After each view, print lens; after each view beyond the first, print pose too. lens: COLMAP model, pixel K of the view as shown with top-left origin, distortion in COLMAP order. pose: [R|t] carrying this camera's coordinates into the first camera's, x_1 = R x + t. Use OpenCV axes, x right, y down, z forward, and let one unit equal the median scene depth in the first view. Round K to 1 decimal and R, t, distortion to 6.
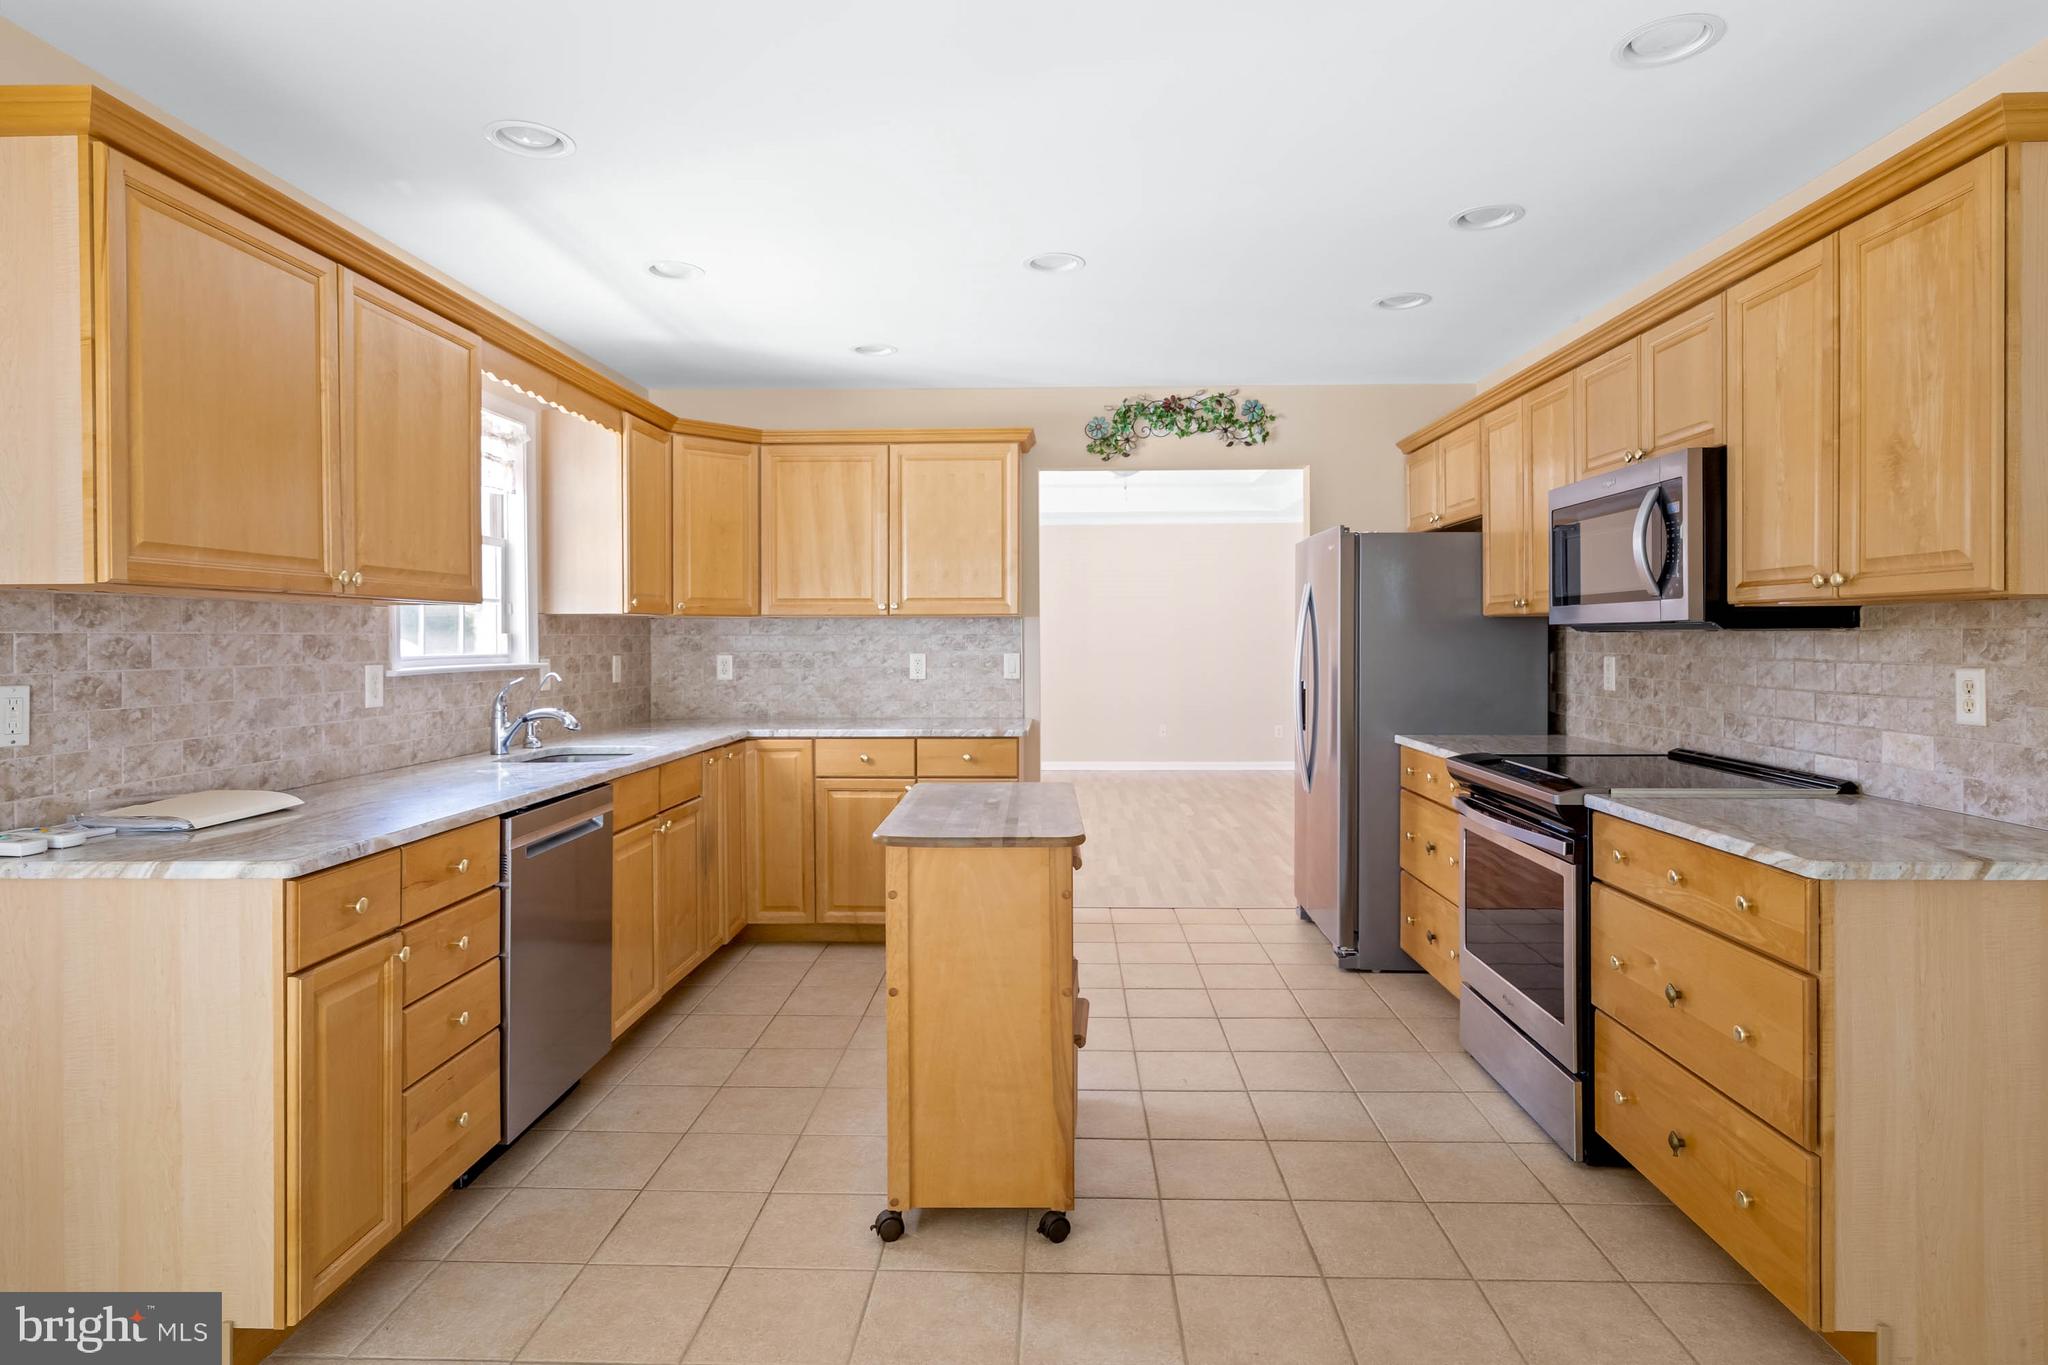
lens RADIAL K [[1109.8, 0, 1029.3], [0, 1109.8, 643.2], [0, 0, 1]] dist [-0.002049, 0.000338]
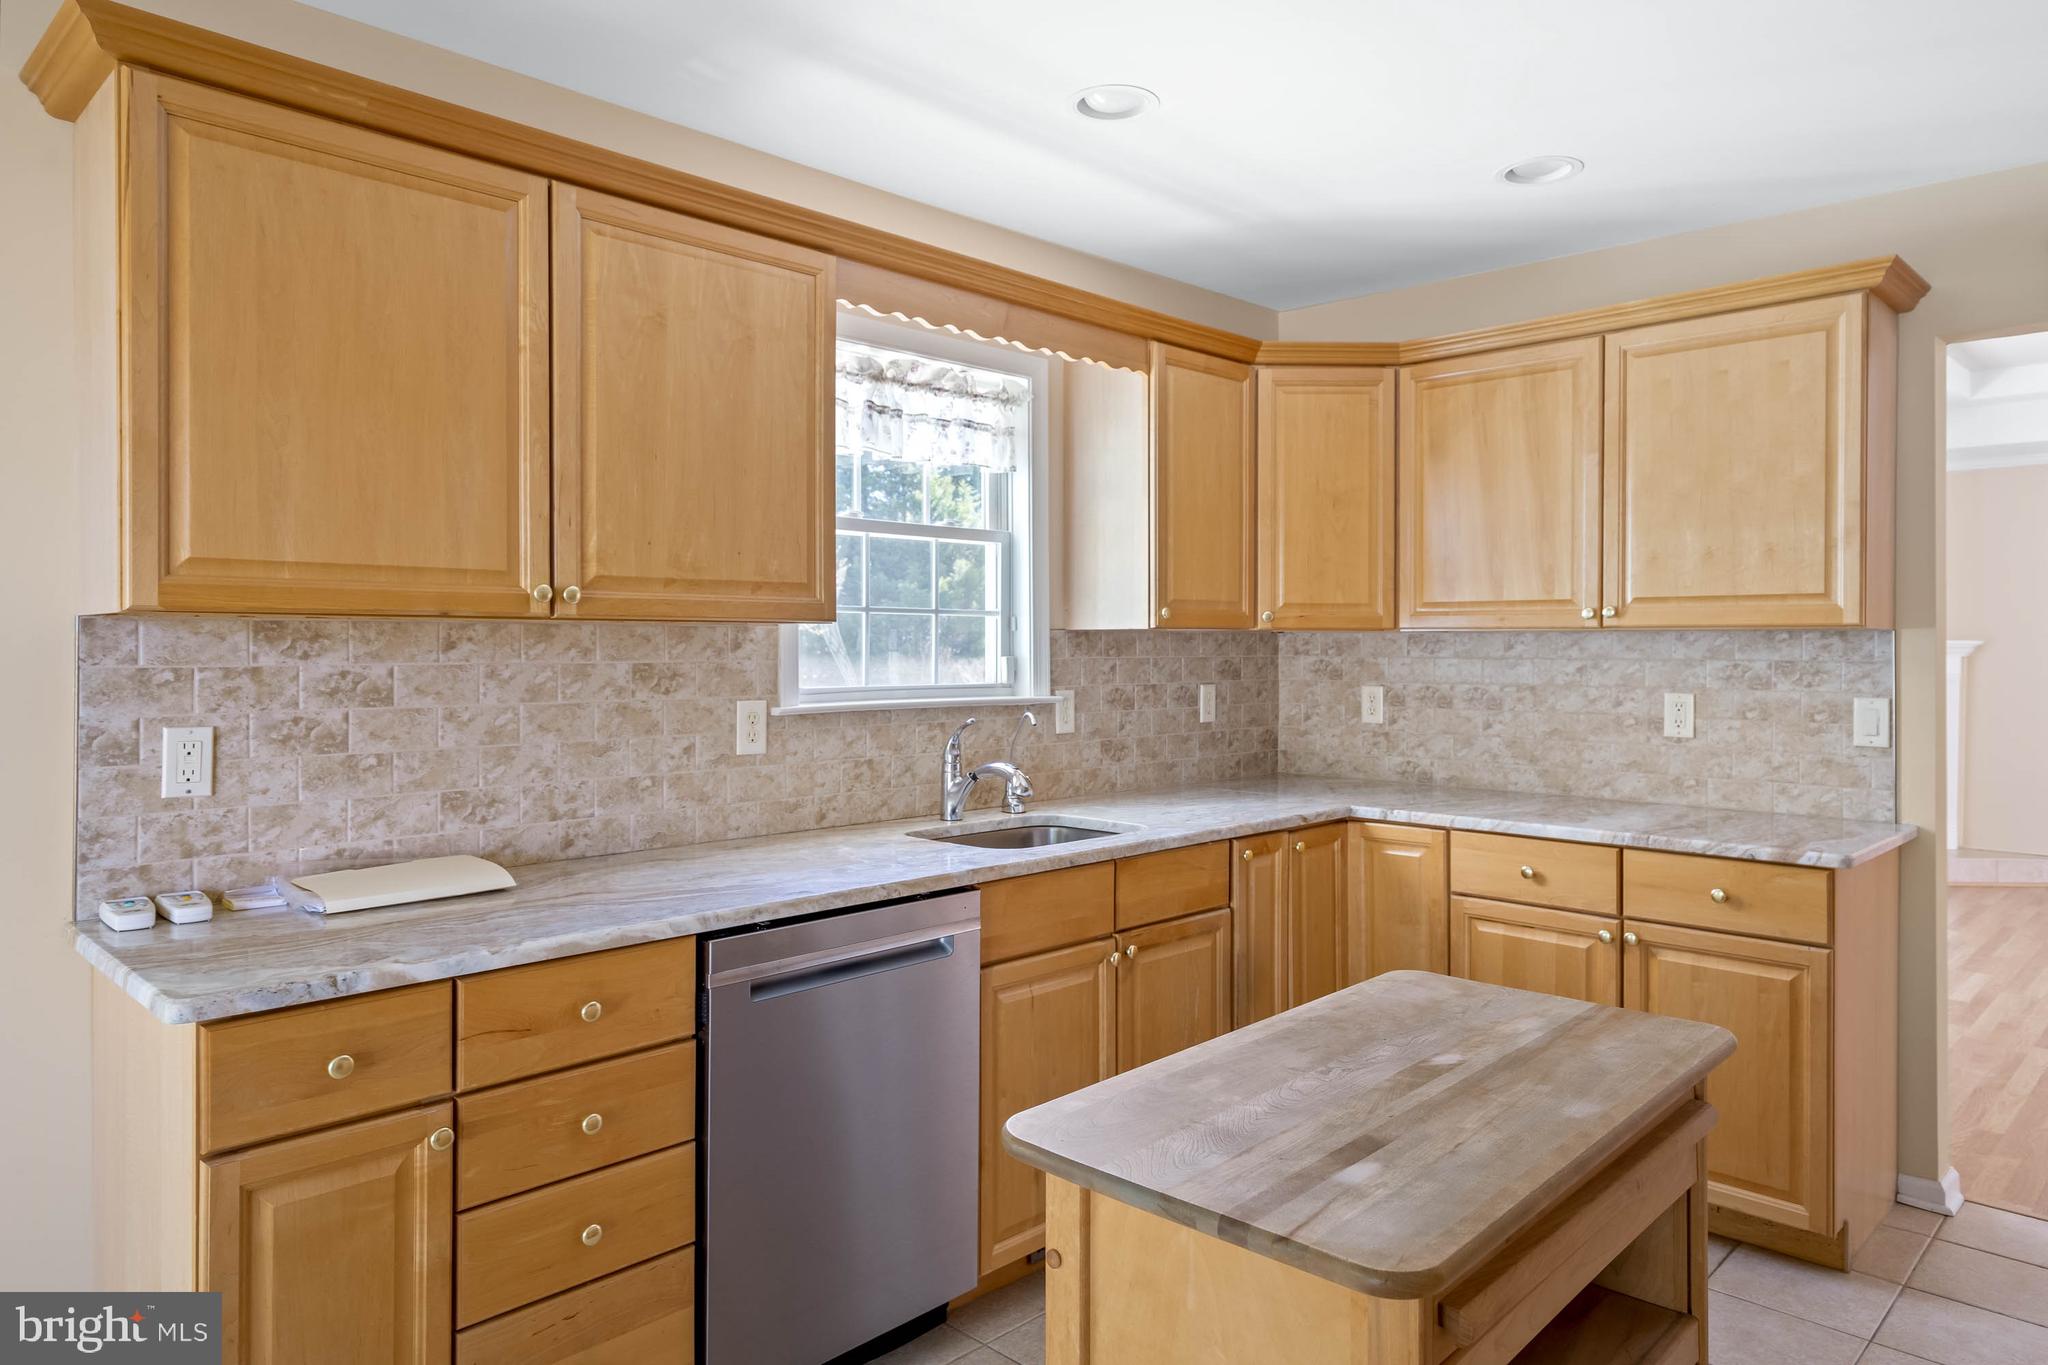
lens RADIAL K [[1304.3, 0, 1023.4], [0, 1304.3, 647.2], [0, 0, 1]] dist [0.007476, 0.003739]
pose [[0.736915, 0.006266, -0.675957, 0.154337], [-0.007782, 0.999969, 0.000786, -0.017783], [0.675941, 0.004681, 0.736941, 0.389860]]
